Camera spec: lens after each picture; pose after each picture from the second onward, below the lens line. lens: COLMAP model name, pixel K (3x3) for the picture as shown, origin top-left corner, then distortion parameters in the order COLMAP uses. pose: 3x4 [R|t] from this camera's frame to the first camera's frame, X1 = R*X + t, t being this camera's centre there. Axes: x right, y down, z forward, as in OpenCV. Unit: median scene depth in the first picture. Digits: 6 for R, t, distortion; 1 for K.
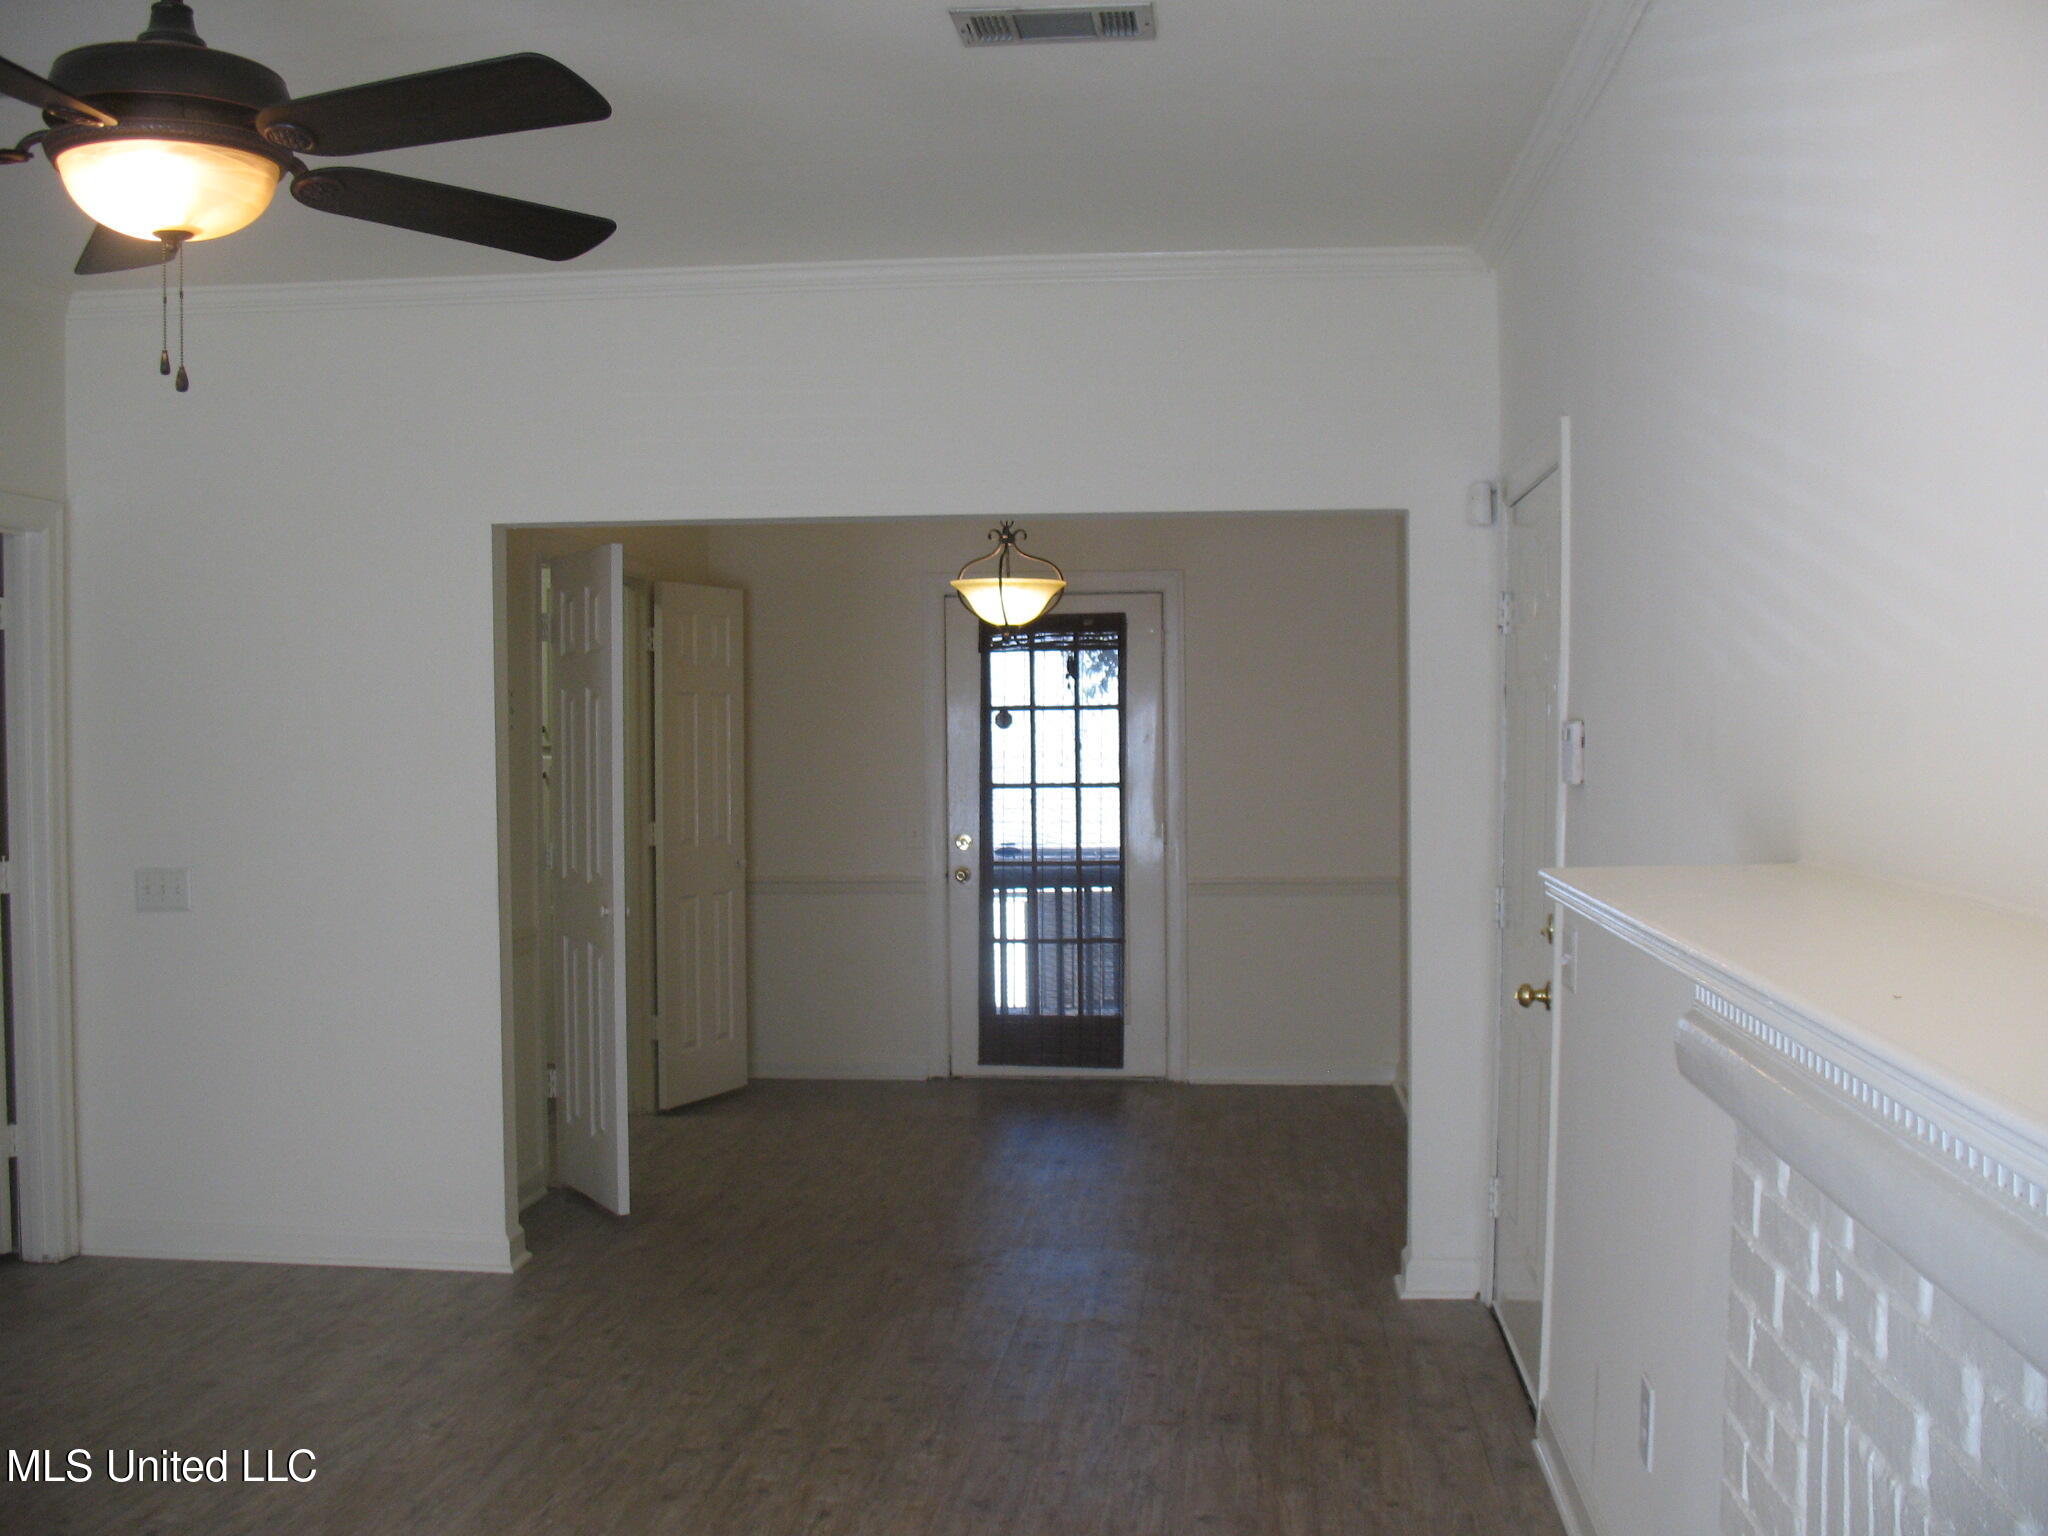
lens RADIAL K [[2080.2, 0, 1025.7], [0, 2080.2, 730.6], [0, 0, 1]] dist [-0.202658, 0.283707]
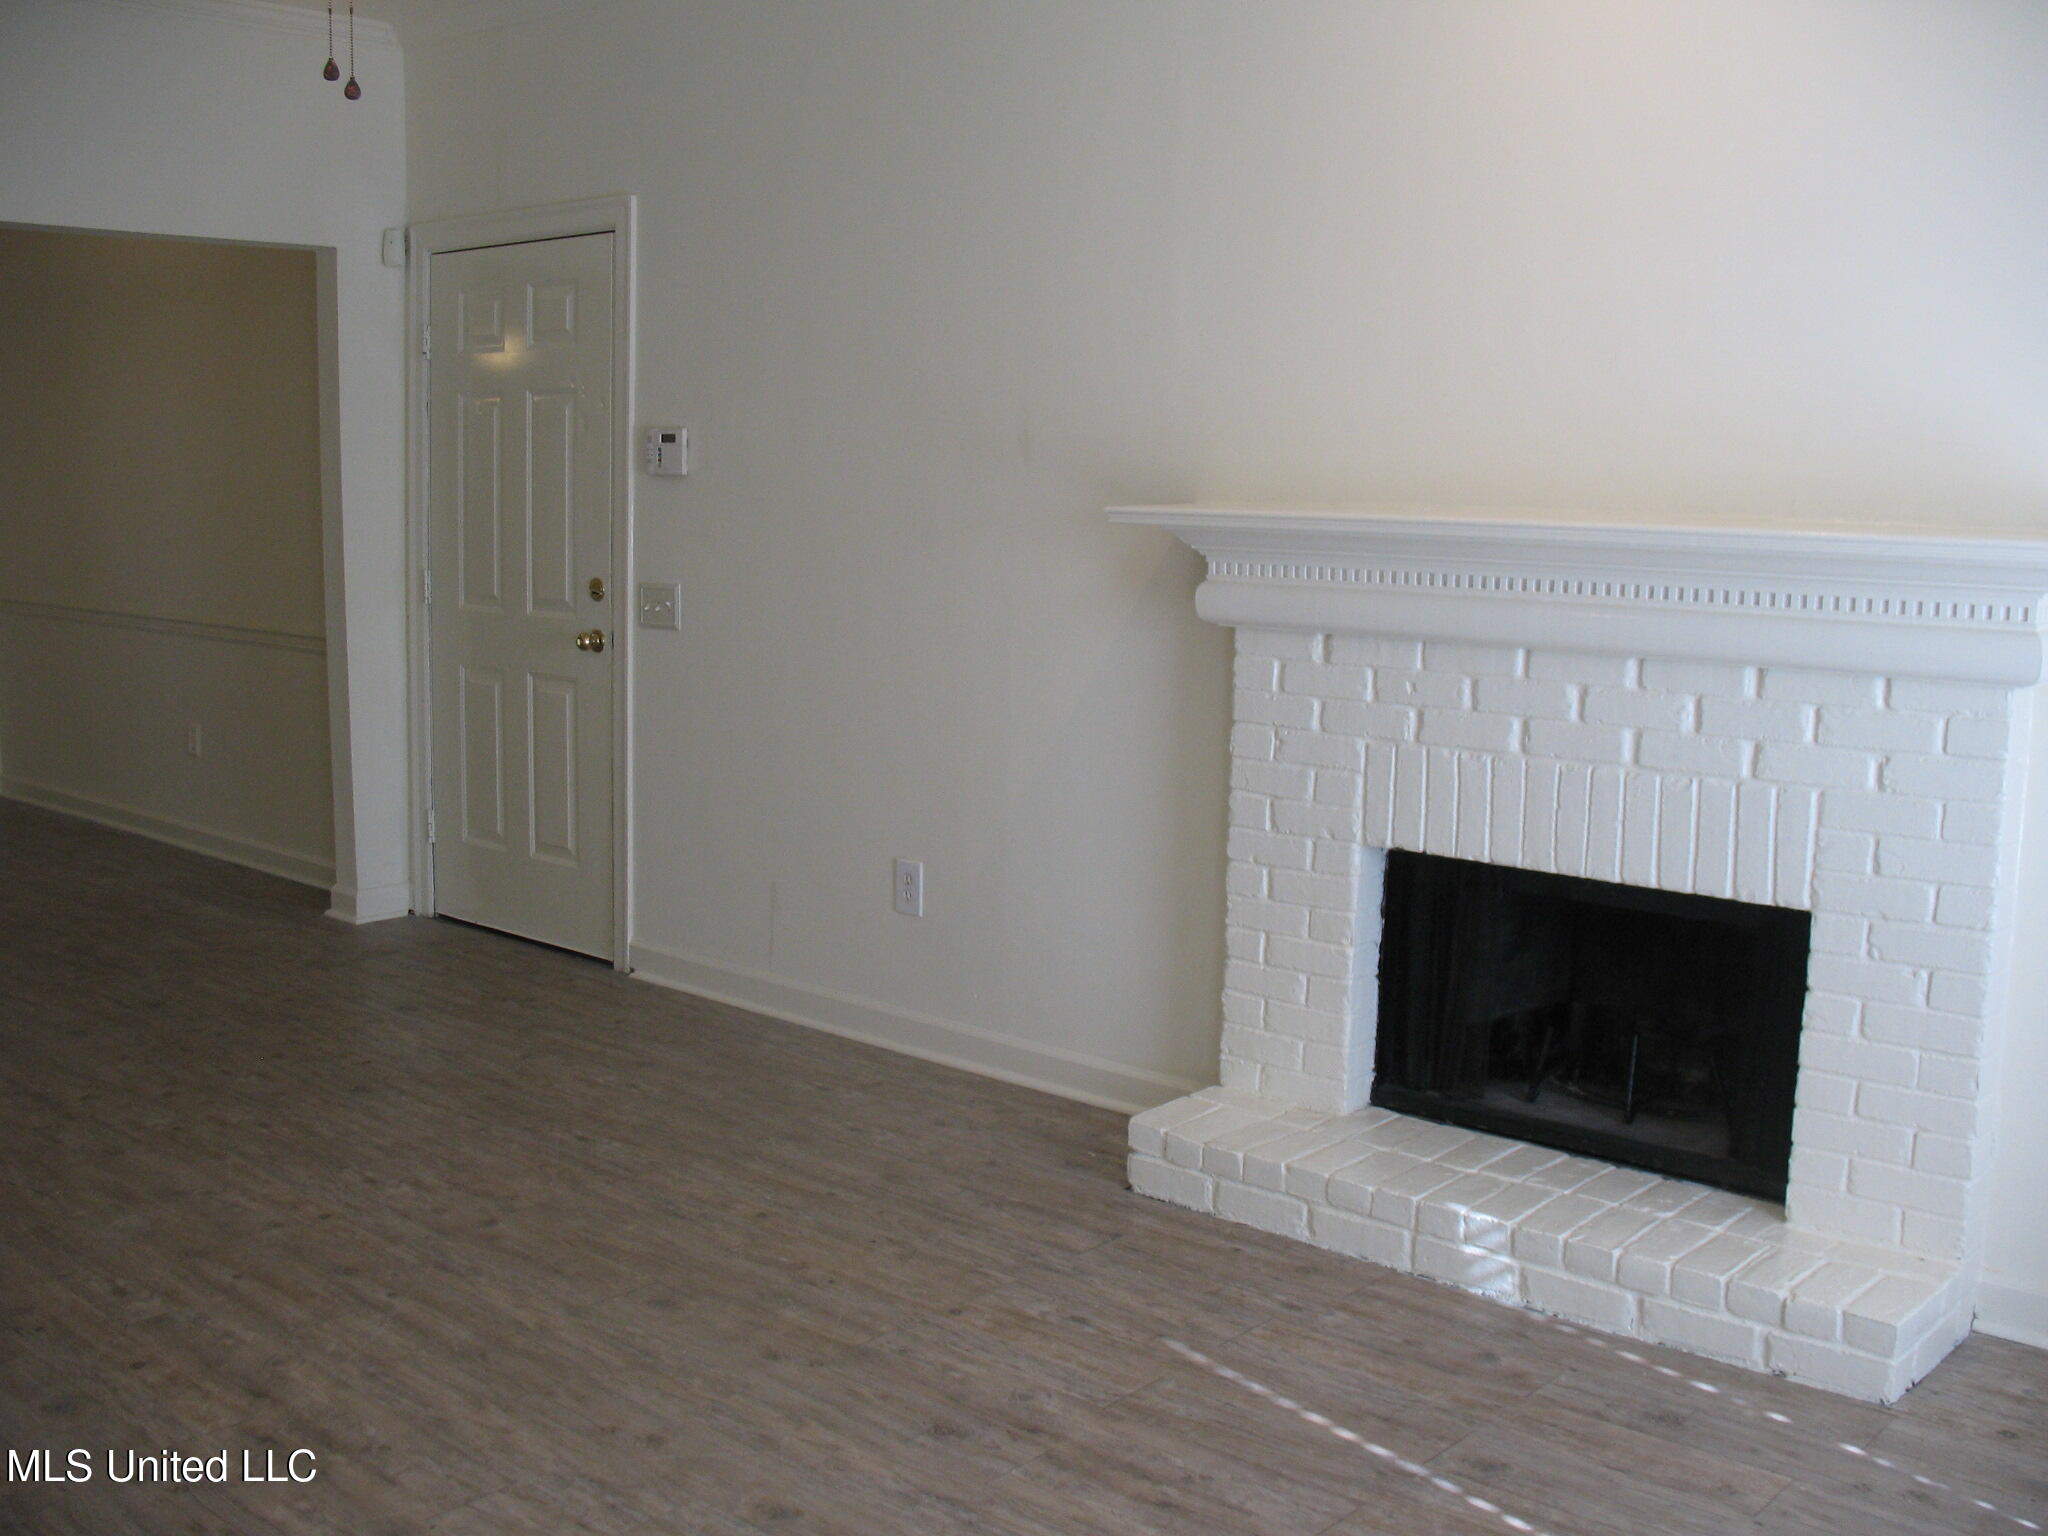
lens RADIAL K [[2080.2, 0, 1025.7], [0, 2080.2, 730.6], [0, 0, 1]] dist [-0.202658, 0.283707]
pose [[0.579037, -0.092878, 0.809994, -0.695147], [-0.014249, 0.992185, 0.123955, 0.020244], [-0.815177, -0.083317, 0.573188, 0.022197]]
